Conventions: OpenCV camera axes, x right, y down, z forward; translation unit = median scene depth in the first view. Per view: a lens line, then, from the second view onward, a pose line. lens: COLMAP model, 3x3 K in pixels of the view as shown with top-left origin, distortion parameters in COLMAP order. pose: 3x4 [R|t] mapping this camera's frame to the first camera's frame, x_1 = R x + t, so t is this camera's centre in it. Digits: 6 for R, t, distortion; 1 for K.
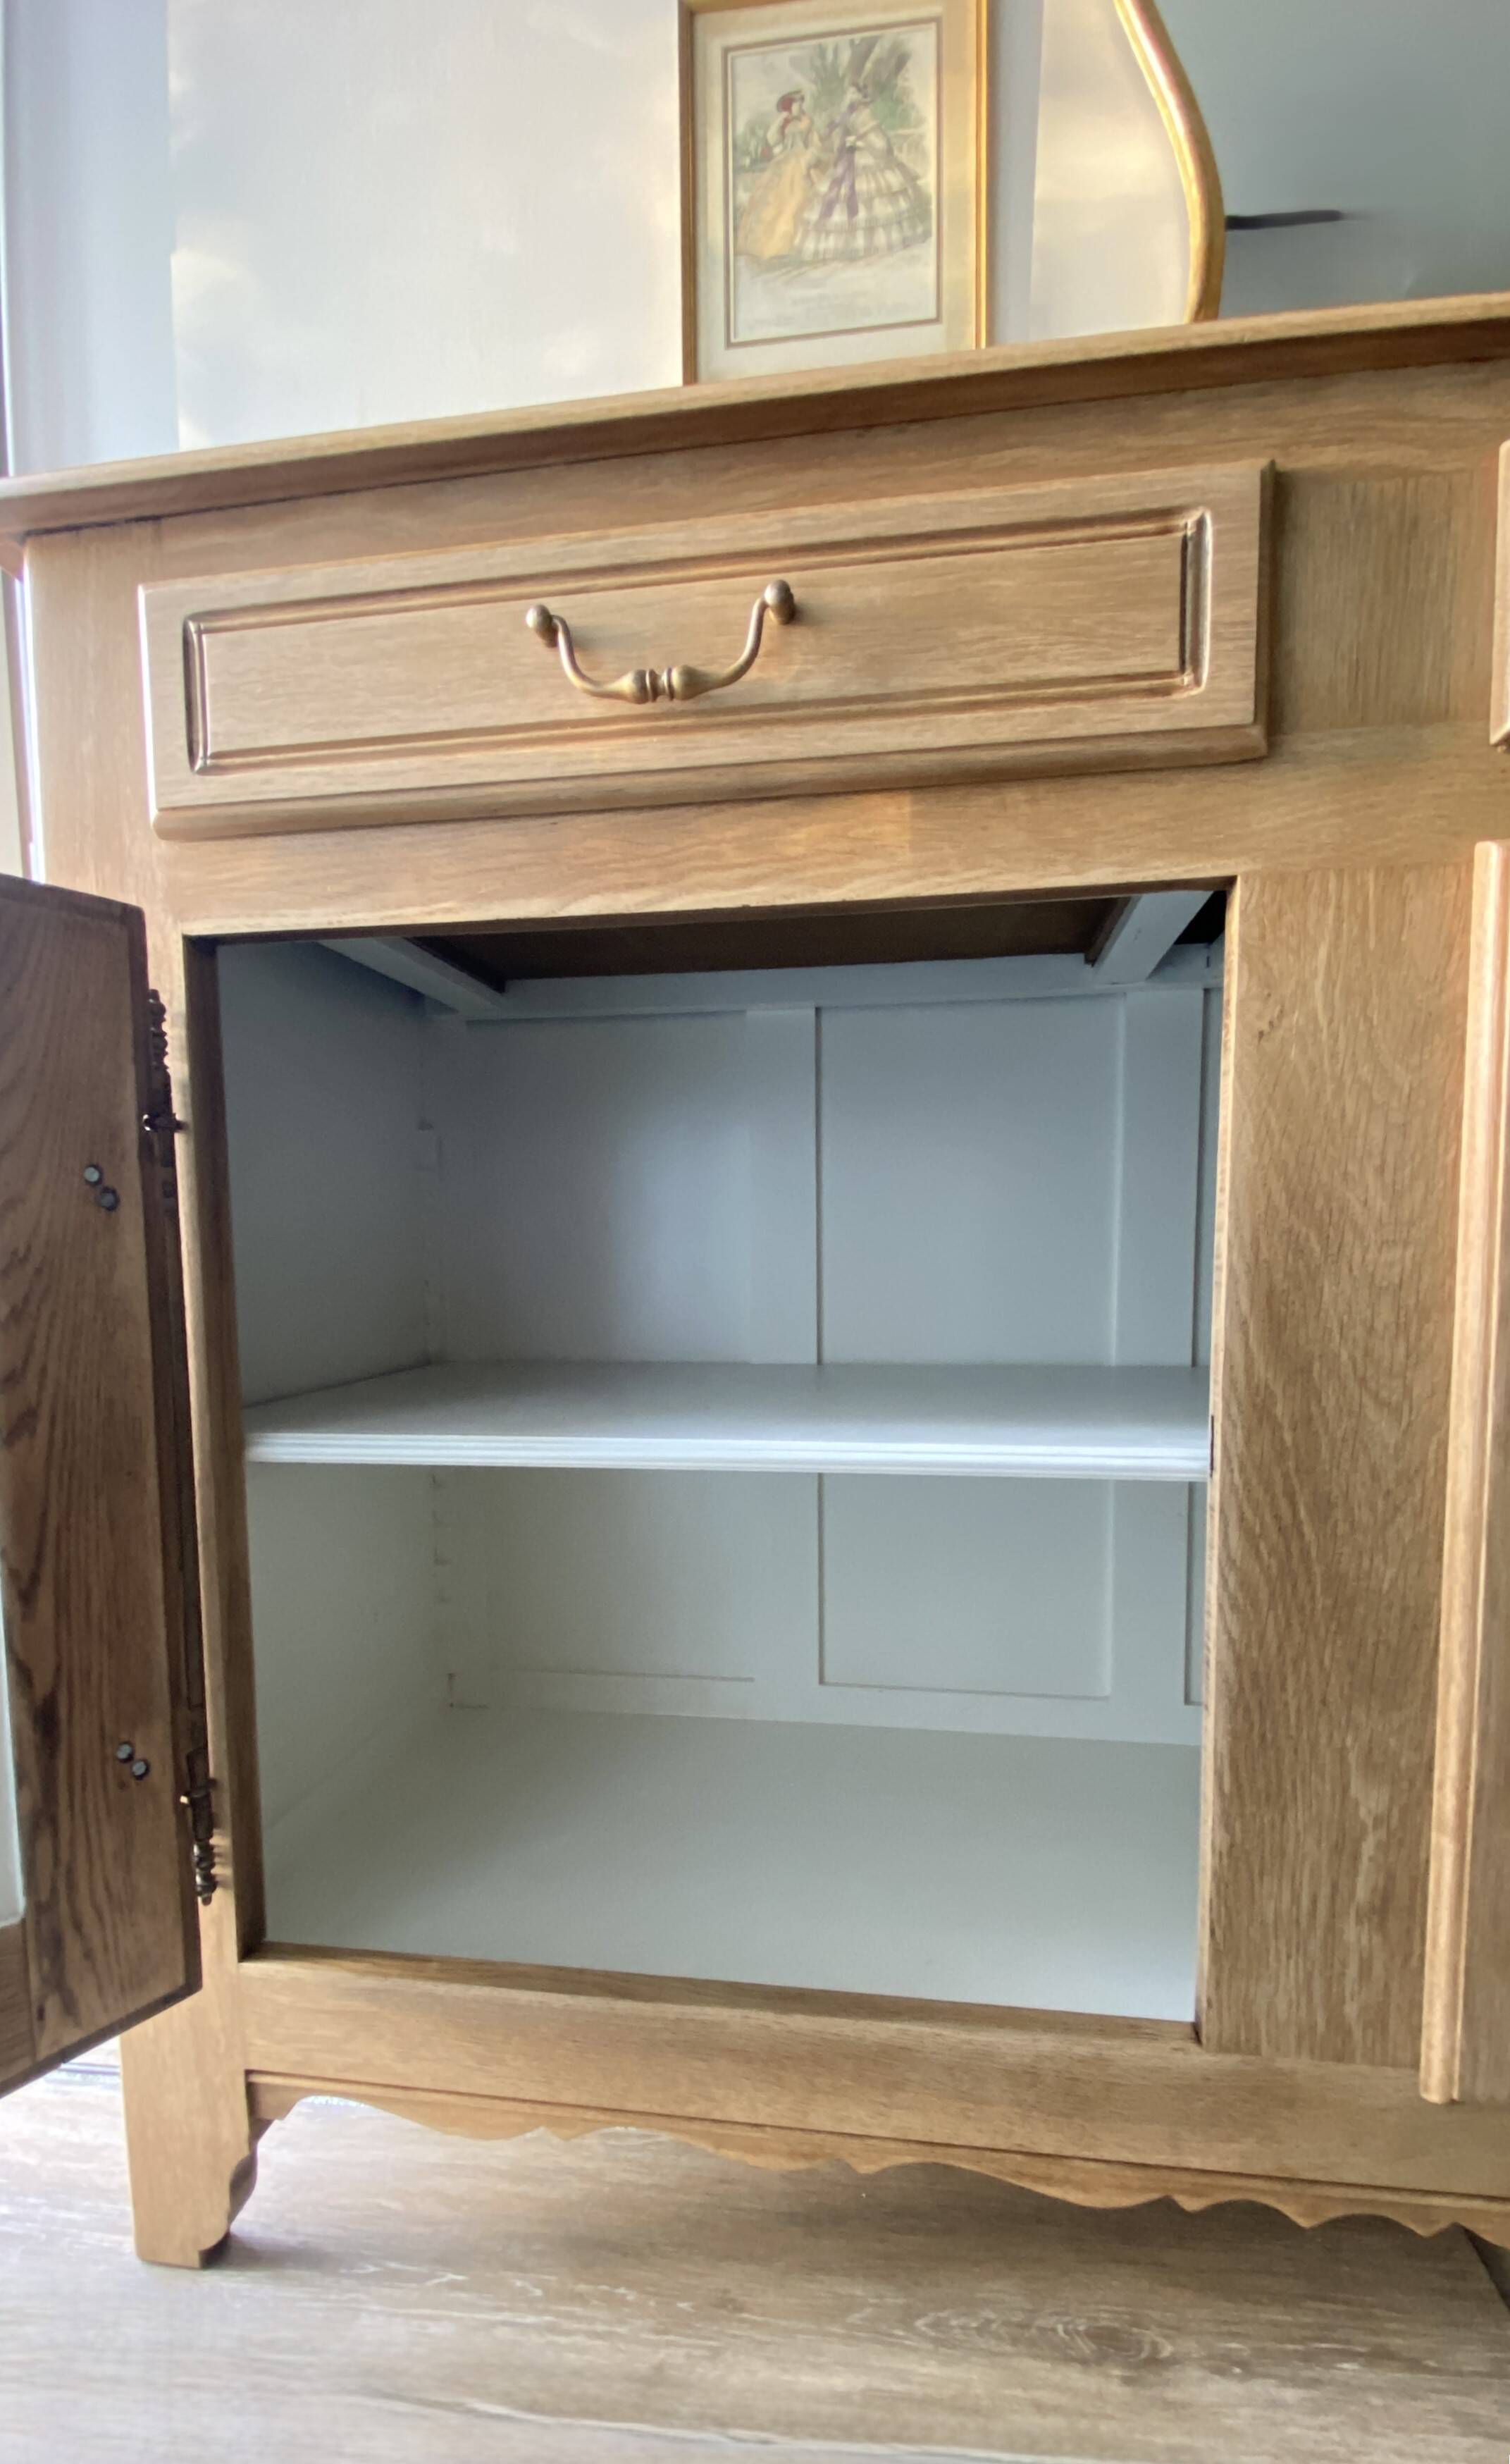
lens RADIAL K [[1168.2, 0, 749.3], [0, 1168.2, 1369.5], [0, 0, 1]] dist [0.000490, -0.011726]
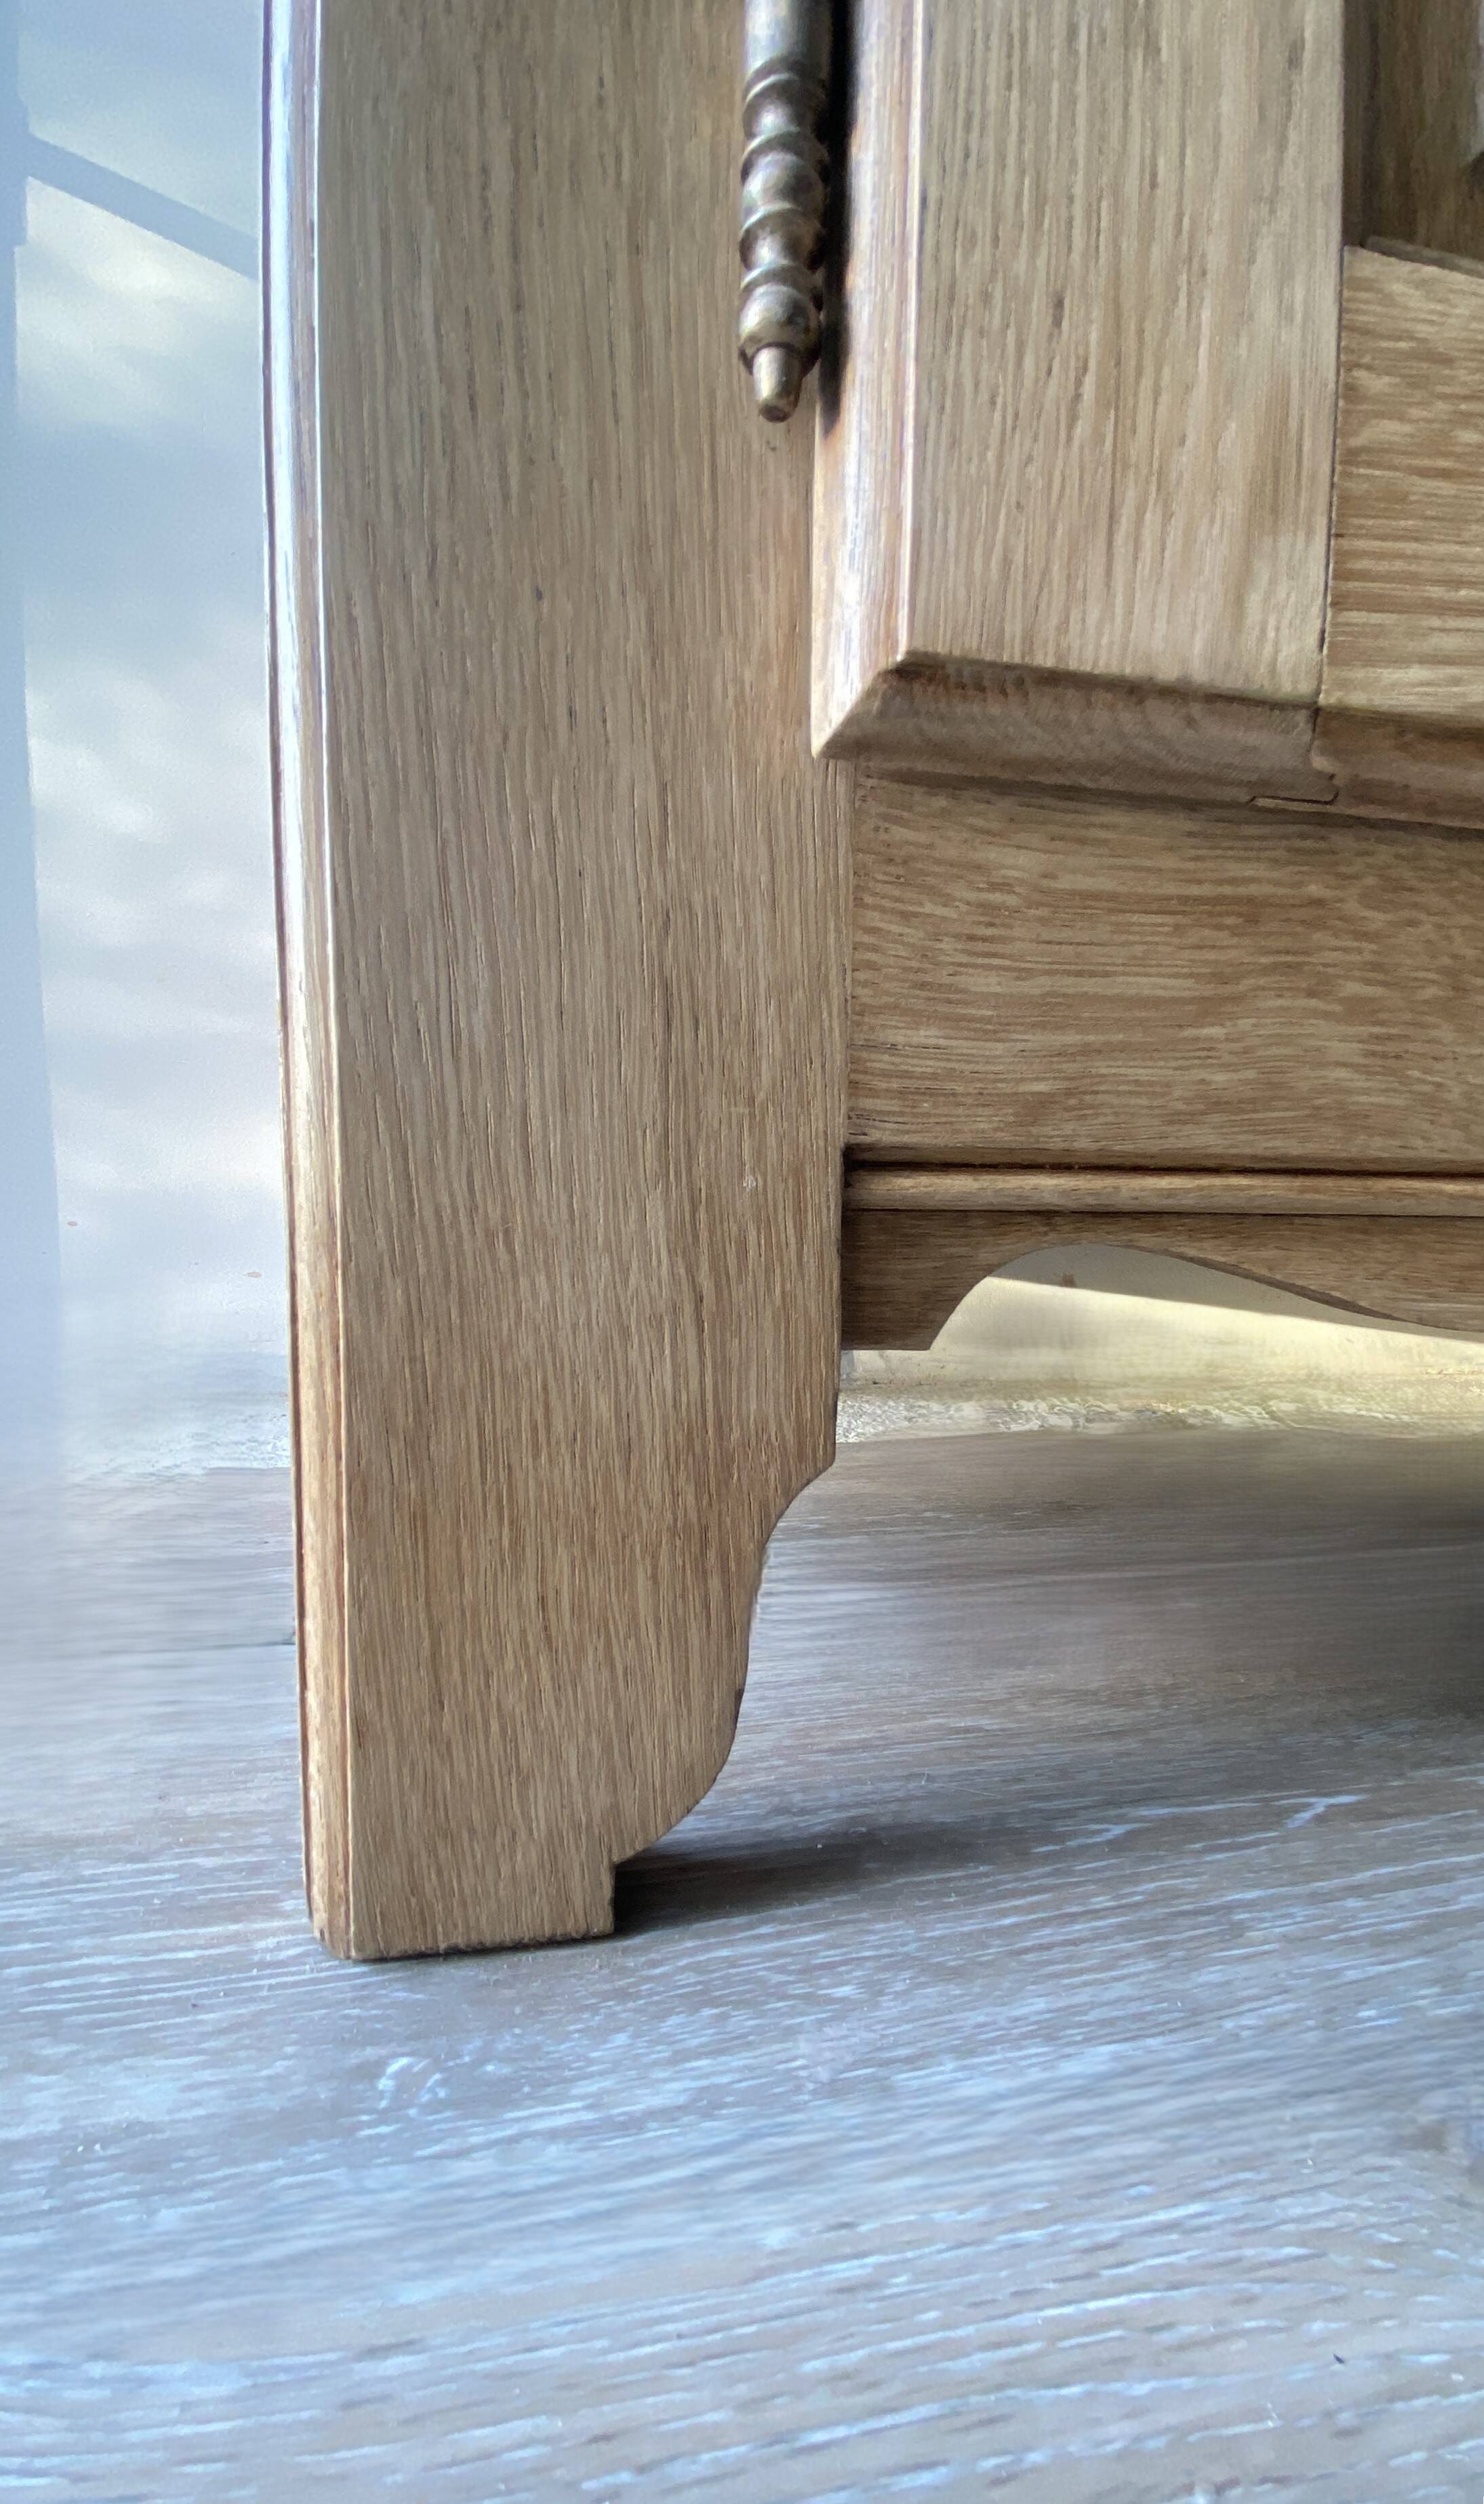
lens RADIAL K [[1132.2, 0, 738.2], [0, 1132.2, 1374.7], [0, 0, 1]] dist [0.030958, -0.023145]
pose [[0.938386, -0.020041, 0.345006, -0.615827], [0.009583, 0.999442, 0.031994, 0.719831], [-0.345455, -0.026716, 0.938055, 0.832597]]
